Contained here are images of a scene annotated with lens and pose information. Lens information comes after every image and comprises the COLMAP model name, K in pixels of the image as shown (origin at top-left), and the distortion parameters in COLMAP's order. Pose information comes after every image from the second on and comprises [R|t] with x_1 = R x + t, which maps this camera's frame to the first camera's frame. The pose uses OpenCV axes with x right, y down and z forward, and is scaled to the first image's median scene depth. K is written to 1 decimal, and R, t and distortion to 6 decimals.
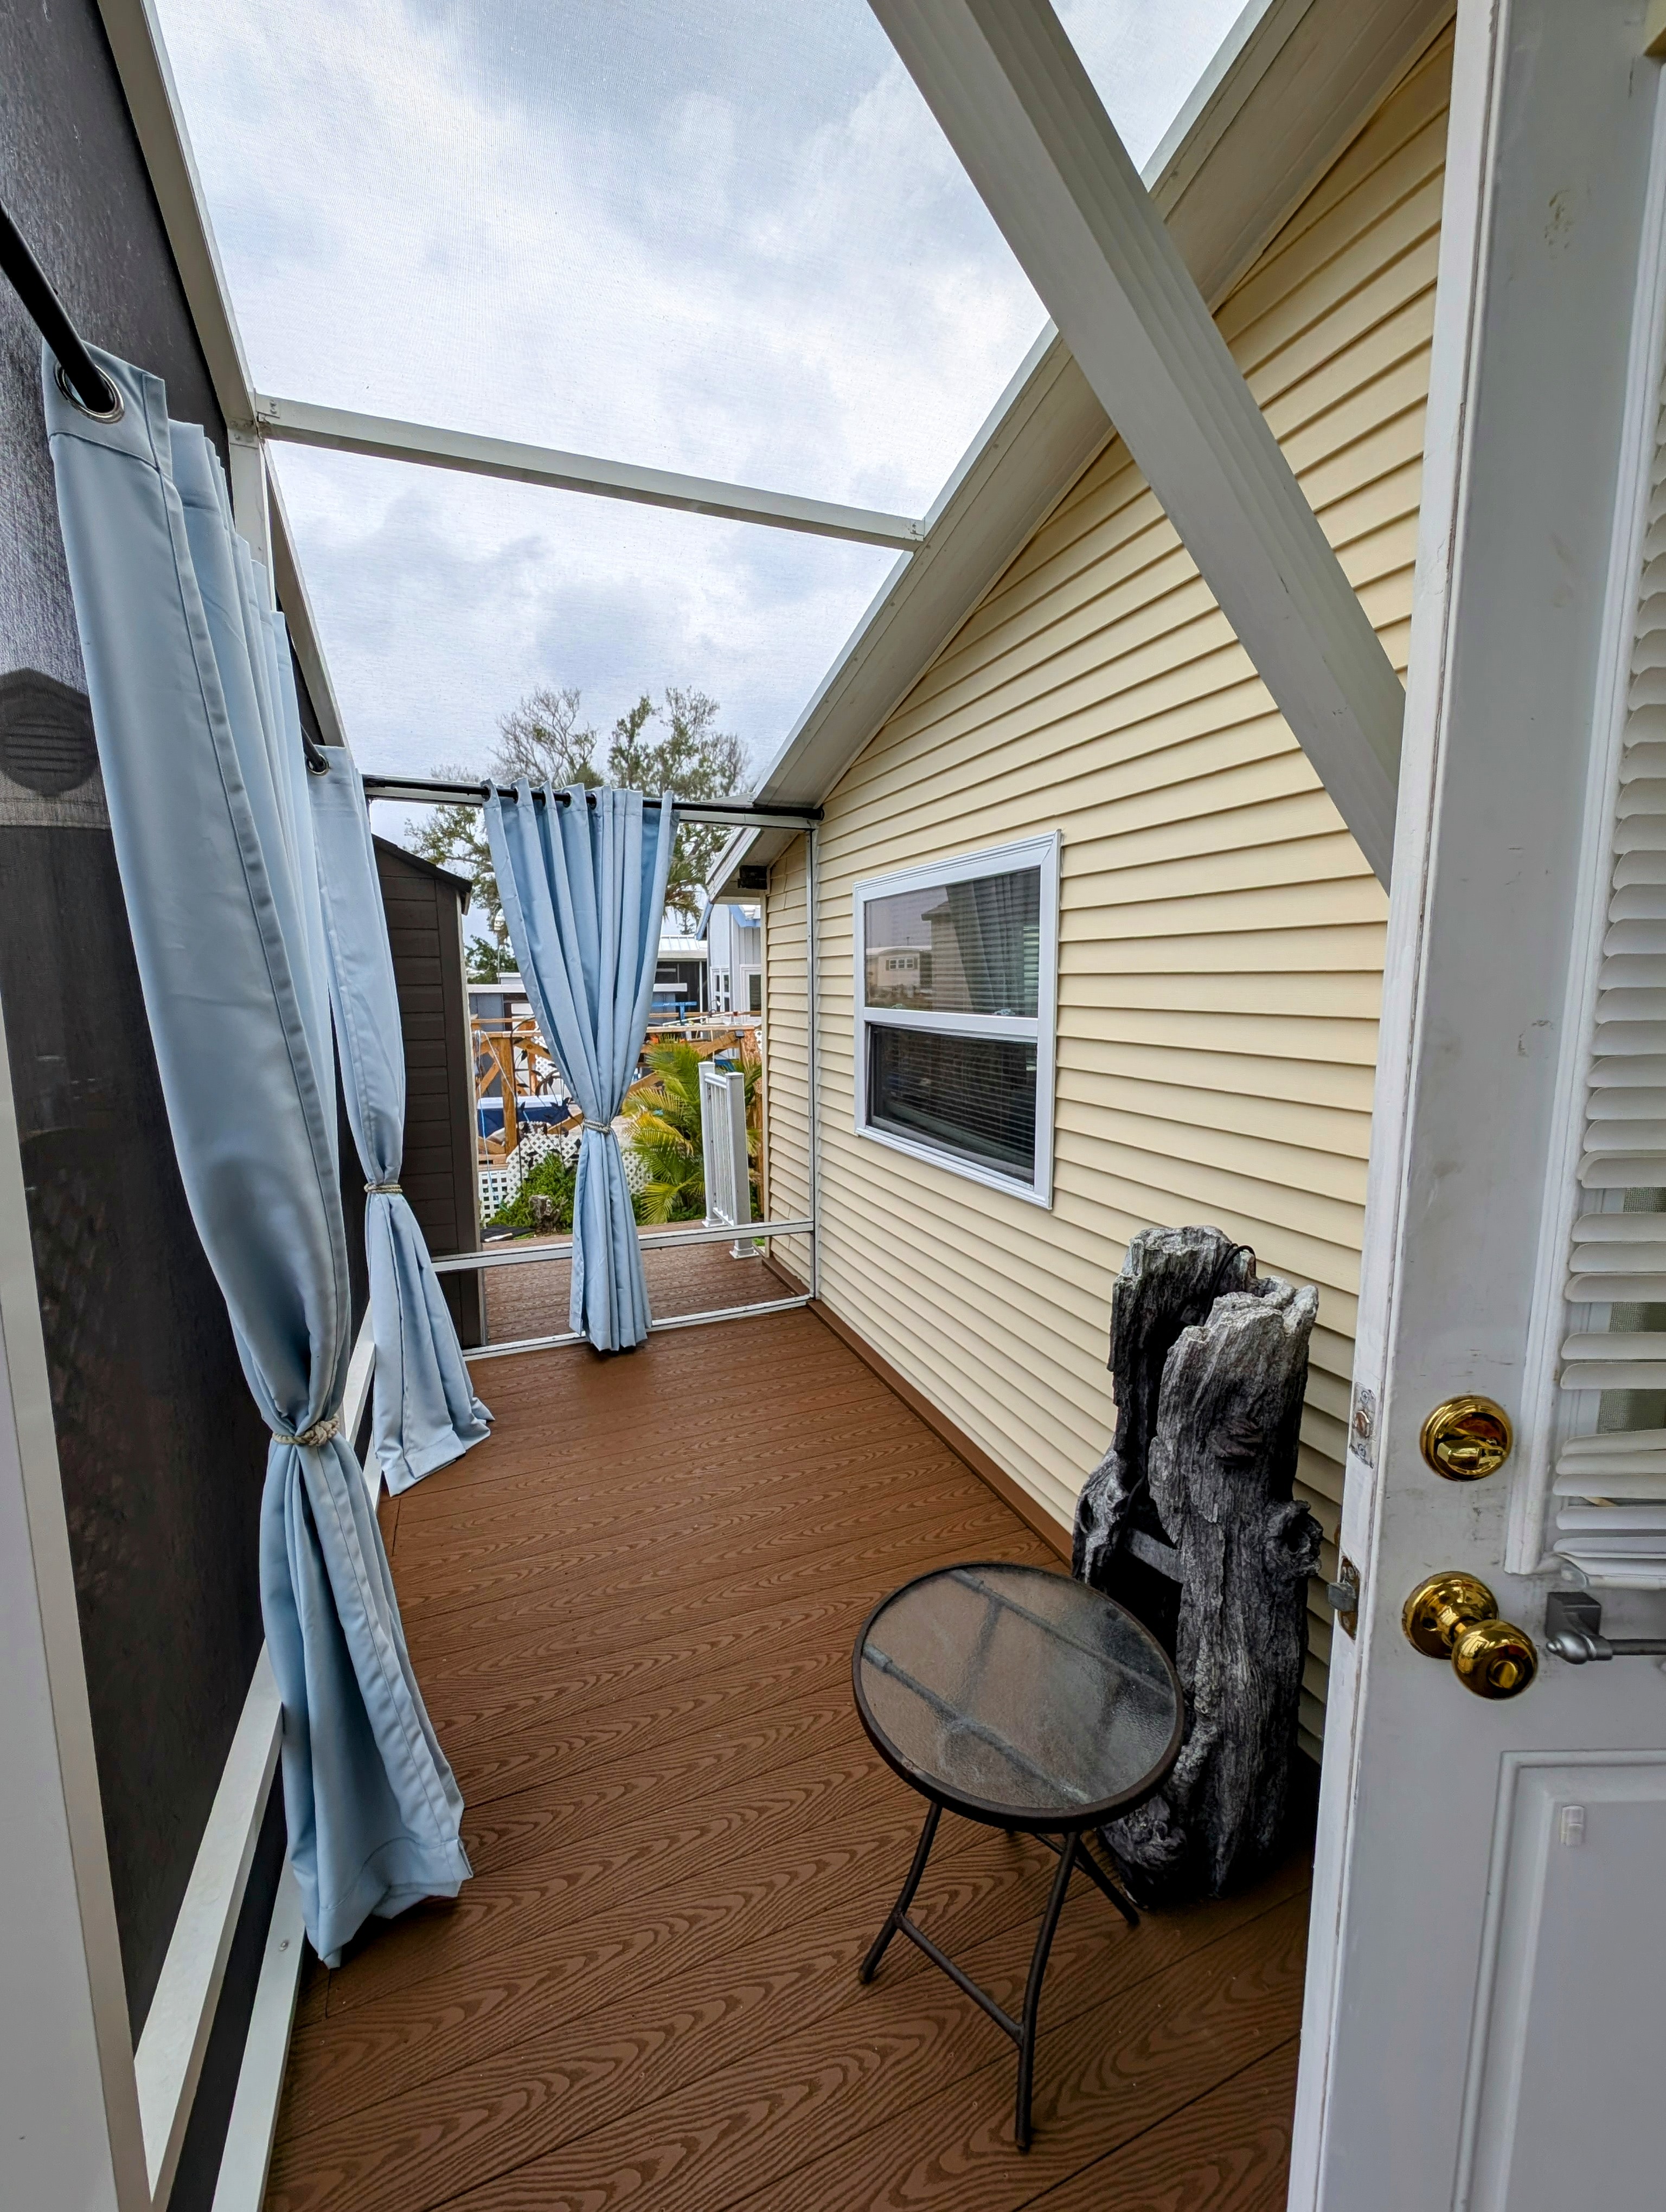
lens RADIAL K [[842.5, 0, 802.4], [0, 842.5, 1098.4], [0, 0, 1]] dist [0.003529, -0.001850]
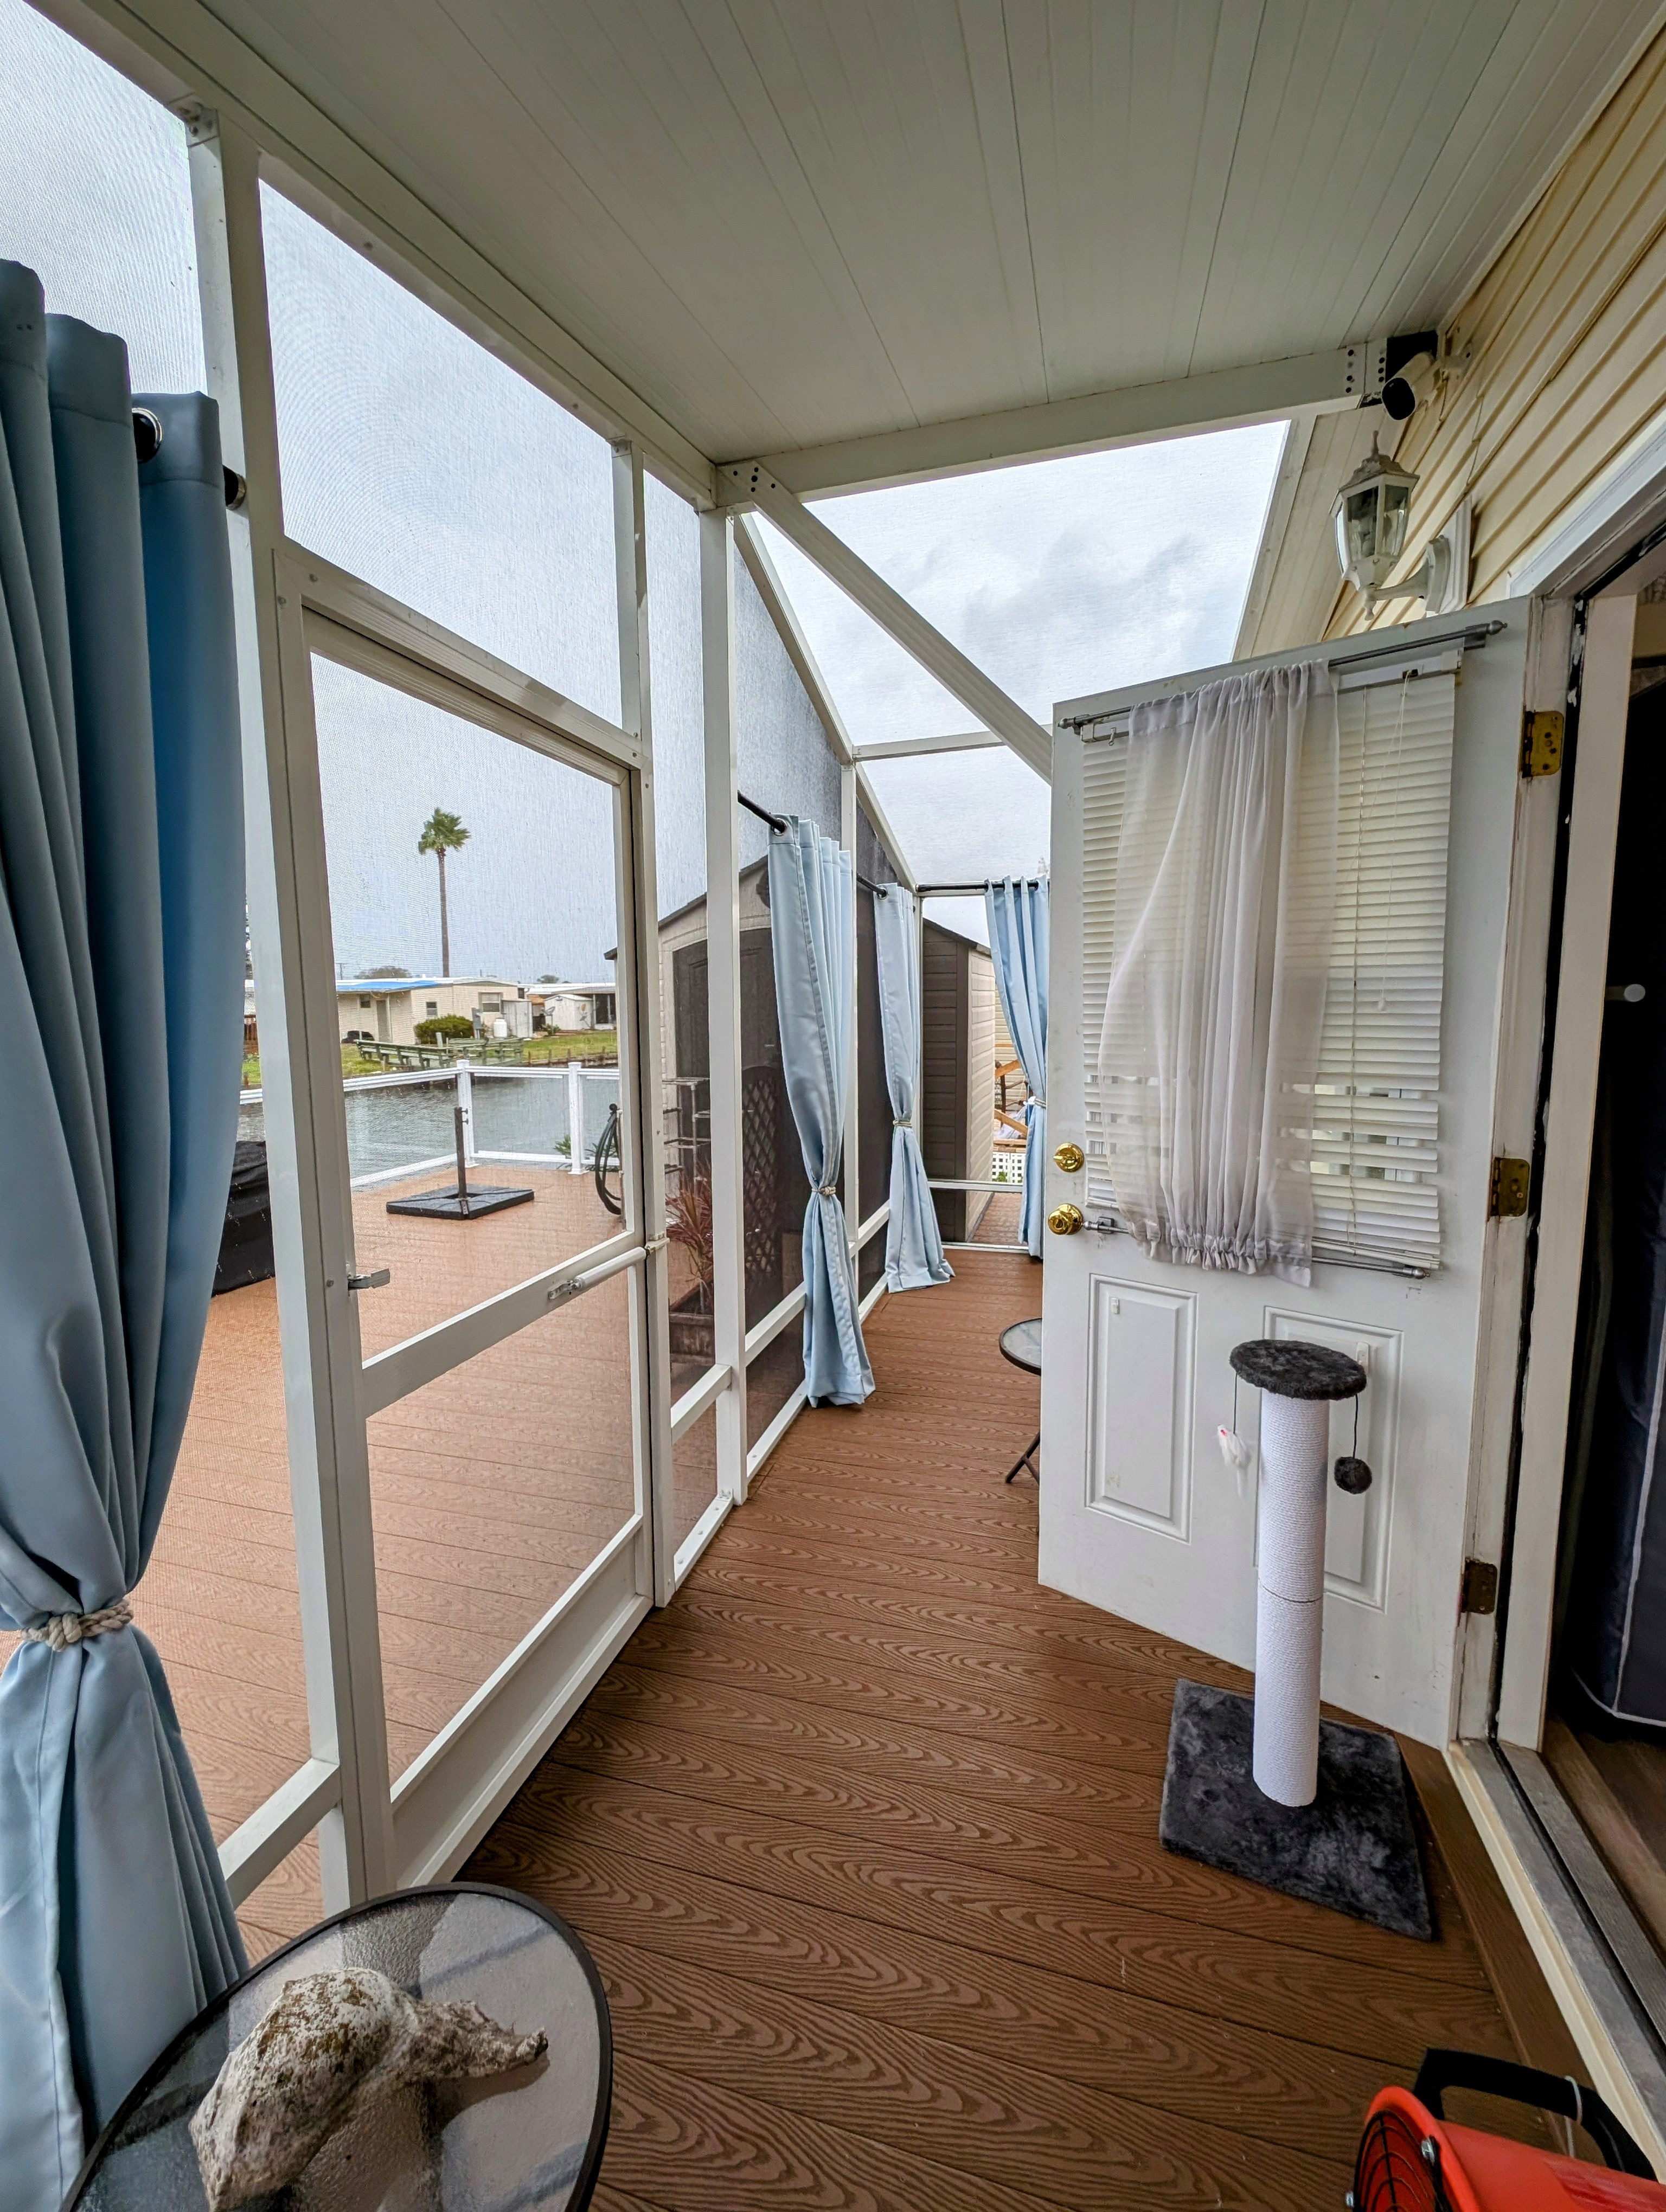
lens RADIAL K [[842.5, 0, 855.7], [0, 842.5, 1093.5], [0, 0, 1]] dist [0.003529, -0.001850]
pose [[0.796359, 0.061392, -0.601700, 0.455874], [-0.077788, 0.996969, -0.001231, 0.051999], [0.599801, 0.047785, 0.798721, -0.442156]]
